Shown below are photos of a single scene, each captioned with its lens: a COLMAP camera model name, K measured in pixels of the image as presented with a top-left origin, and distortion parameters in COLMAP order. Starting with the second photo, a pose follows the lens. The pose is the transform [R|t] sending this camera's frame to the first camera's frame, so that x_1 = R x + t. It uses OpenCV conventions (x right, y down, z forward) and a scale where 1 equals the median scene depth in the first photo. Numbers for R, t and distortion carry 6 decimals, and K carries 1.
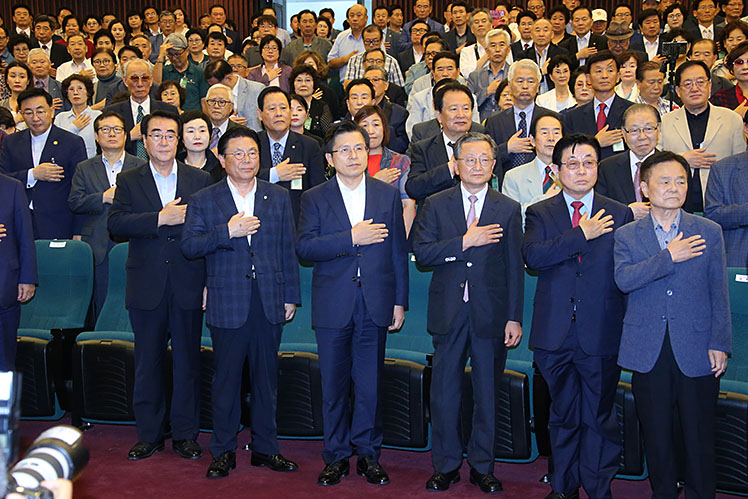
lens RADIAL K [[1487.9, 0, 378.0], [0, 1487.9, 246.8], [0, 0, 1]] dist [0.147803, 0.000000]
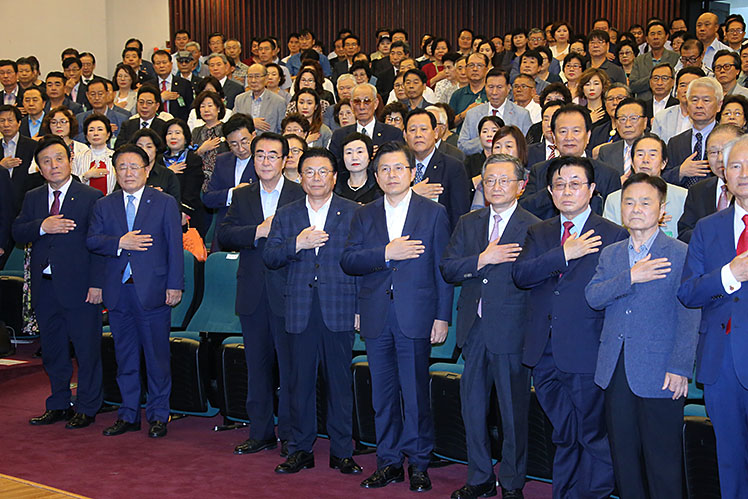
lens RADIAL K [[1793.1, 0, 370.9], [0, 1793.1, 247.2], [0, 0, 1]] dist [0.004970, 0.000000]
pose [[0.906961, 0.027218, -0.420335, 0.488227], [-0.038581, 0.999083, -0.018553, 0.013747], [0.419444, 0.033044, 0.907180, -0.150778]]
